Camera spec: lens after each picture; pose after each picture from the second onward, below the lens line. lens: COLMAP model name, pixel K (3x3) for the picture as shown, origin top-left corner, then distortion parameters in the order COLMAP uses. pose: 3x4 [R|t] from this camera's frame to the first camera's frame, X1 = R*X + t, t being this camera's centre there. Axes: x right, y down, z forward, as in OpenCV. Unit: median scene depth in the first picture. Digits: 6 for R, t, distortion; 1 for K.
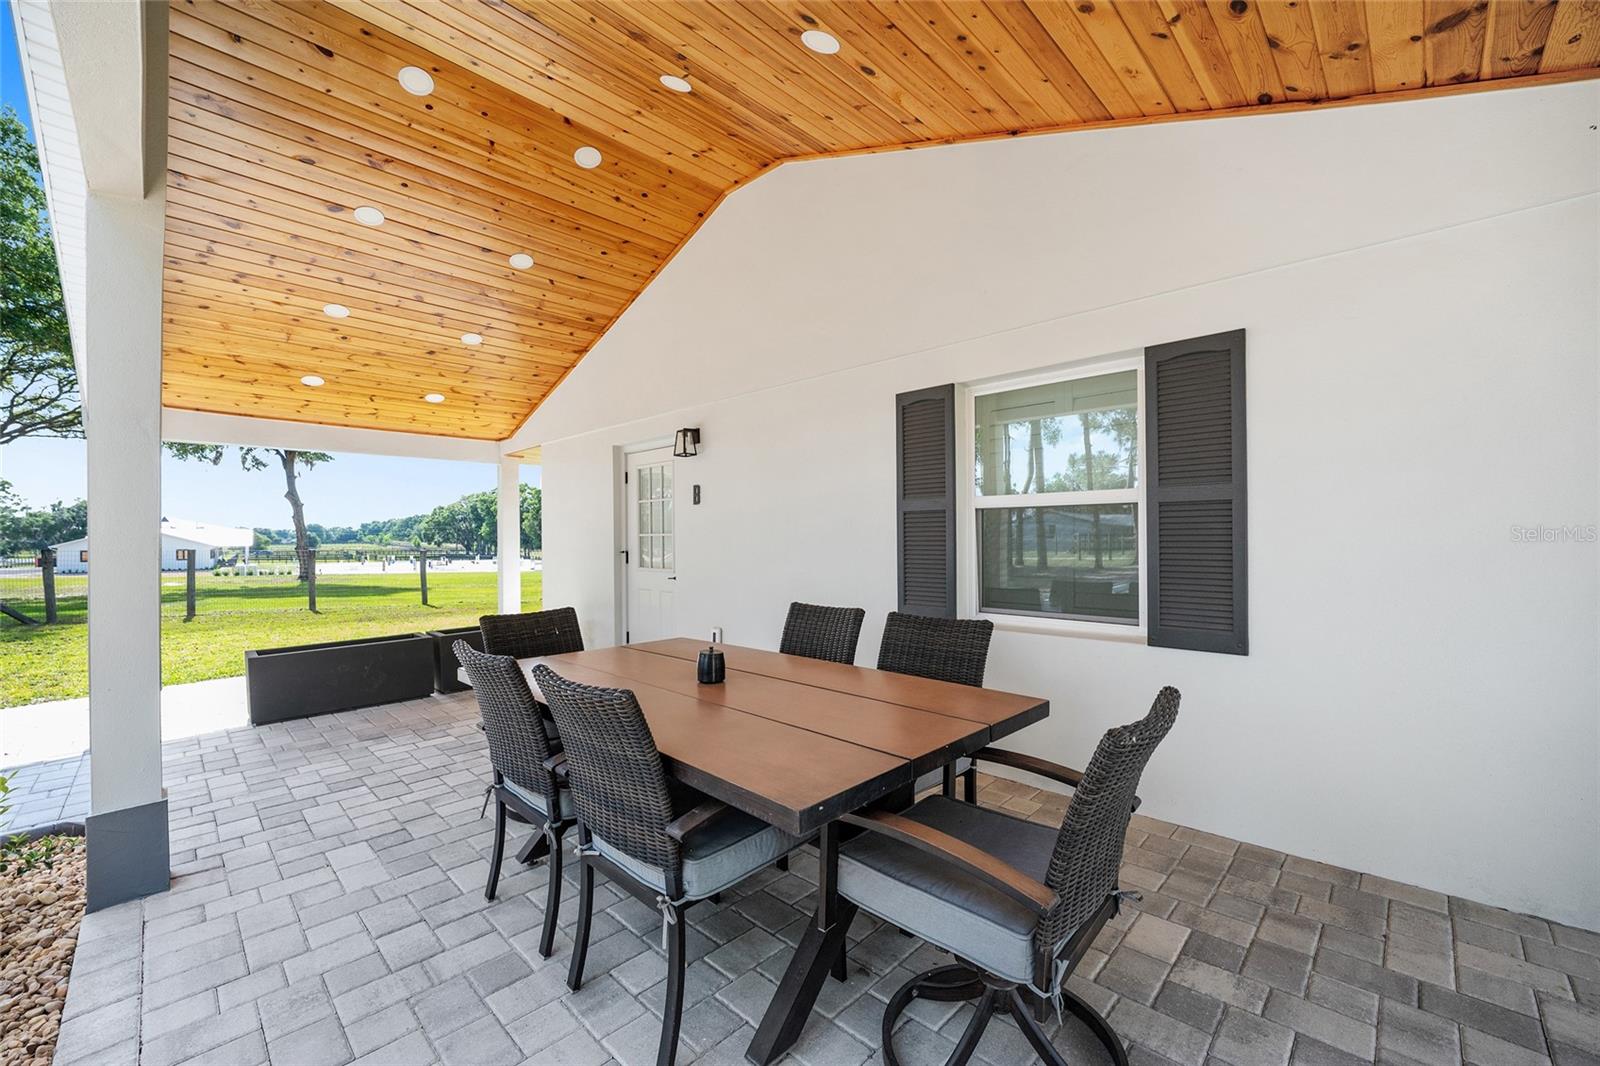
lens RADIAL K [[643.4, 0, 805.5], [0, 643.4, 538.2], [0, 0, 1]] dist [-0.020403, 0.000752]
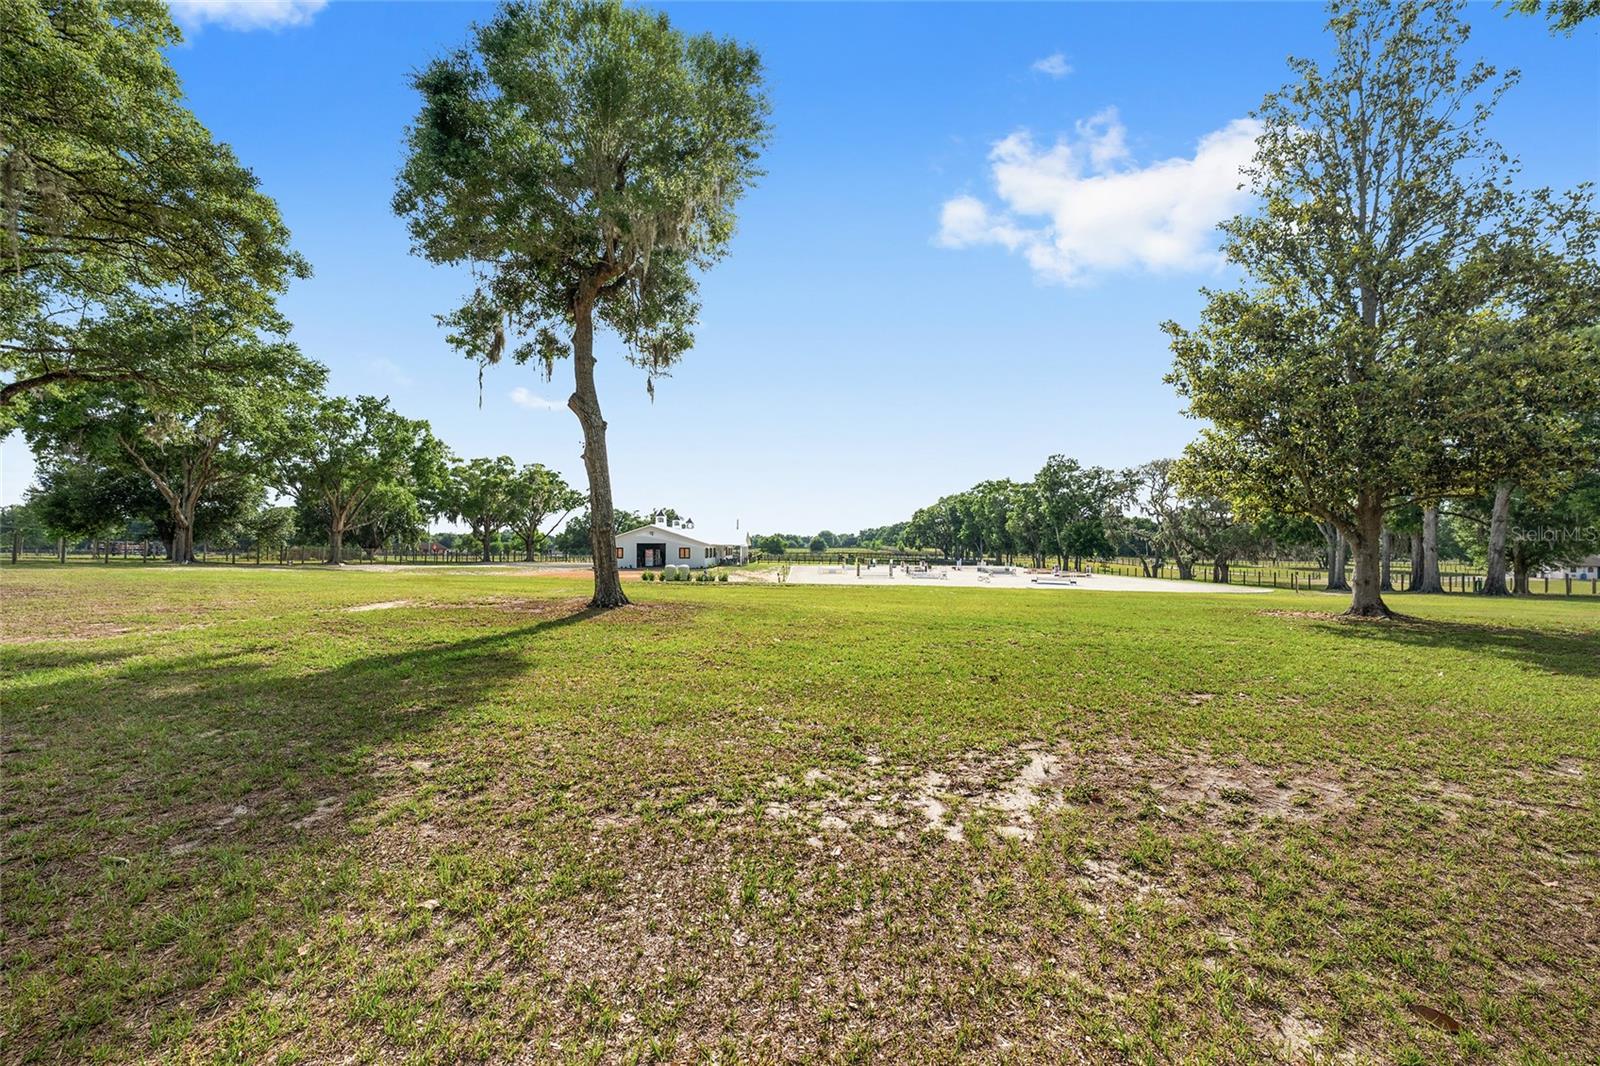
lens RADIAL K [[643.4, 0, 801.0], [0, 643.4, 543.7], [0, 0, 1]] dist [-0.020403, 0.000752]
pose [[0.761776, 0.004409, -0.647826, -0.065182], [-0.006094, 0.999981, -0.000360, 0.003596], [0.647812, 0.004222, 0.761789, 0.116857]]
